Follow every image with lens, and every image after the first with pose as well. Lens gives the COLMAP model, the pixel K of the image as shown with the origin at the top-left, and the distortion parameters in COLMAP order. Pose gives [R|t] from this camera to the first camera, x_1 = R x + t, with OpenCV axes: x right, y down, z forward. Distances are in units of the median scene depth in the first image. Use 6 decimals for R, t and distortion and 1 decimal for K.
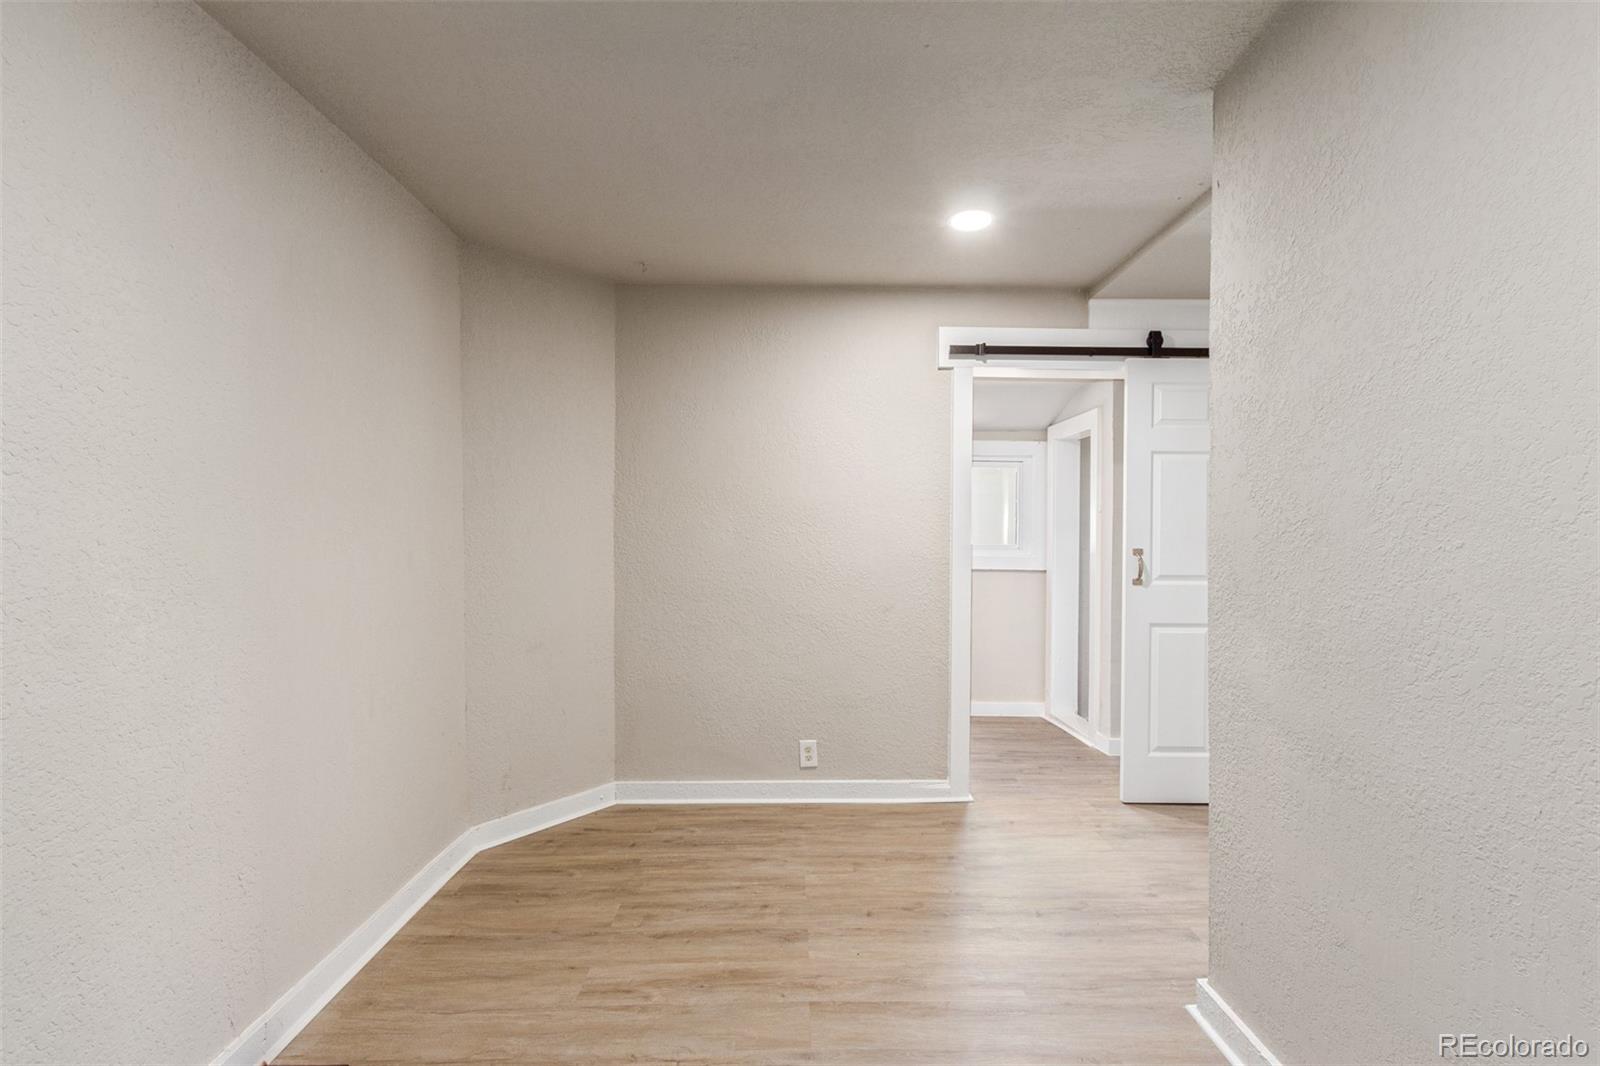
lens RADIAL K [[738.0, 0, 801.4], [0, 738.0, 534.0], [0, 0, 1]] dist [0.000953, 0.000091]
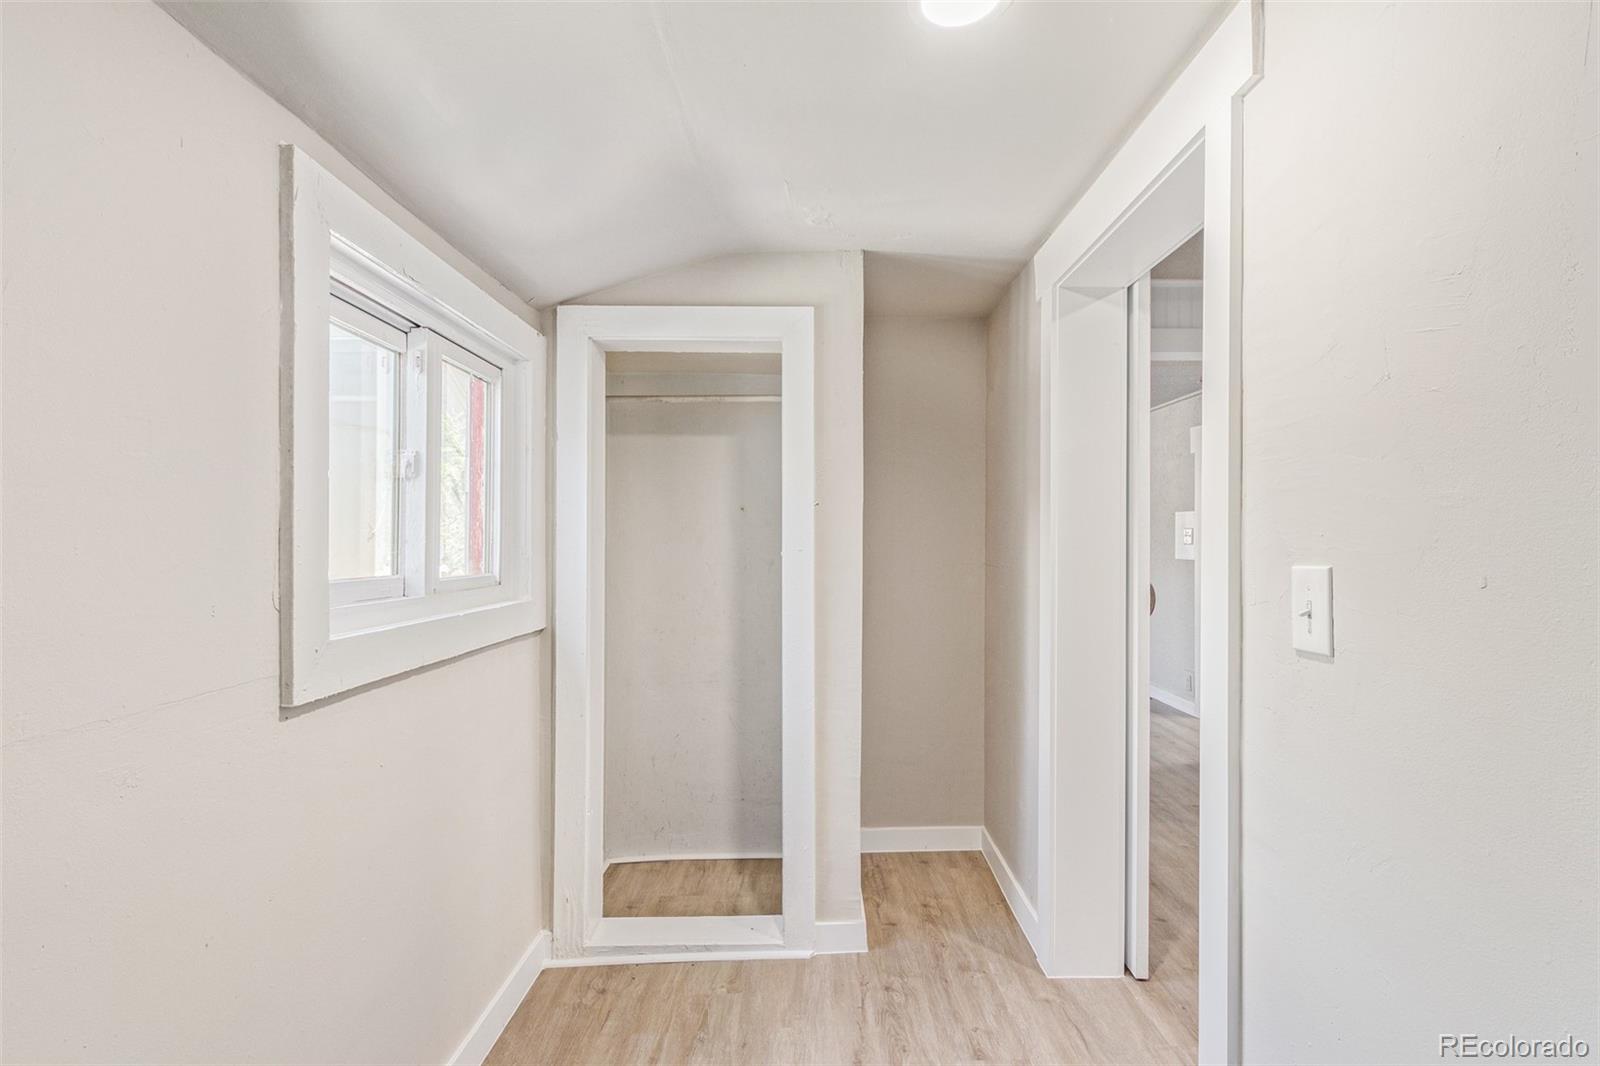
lens RADIAL K [[738.0, 0, 800.3], [0, 738.0, 534.2], [0, 0, 1]] dist [0.000953, 0.000091]
pose [[0.032438, 0.000531, 0.999474, -0.120478], [0.000756, 1.000000, -0.000556, -0.007623], [-0.999473, 0.000773, 0.032438, 0.969383]]
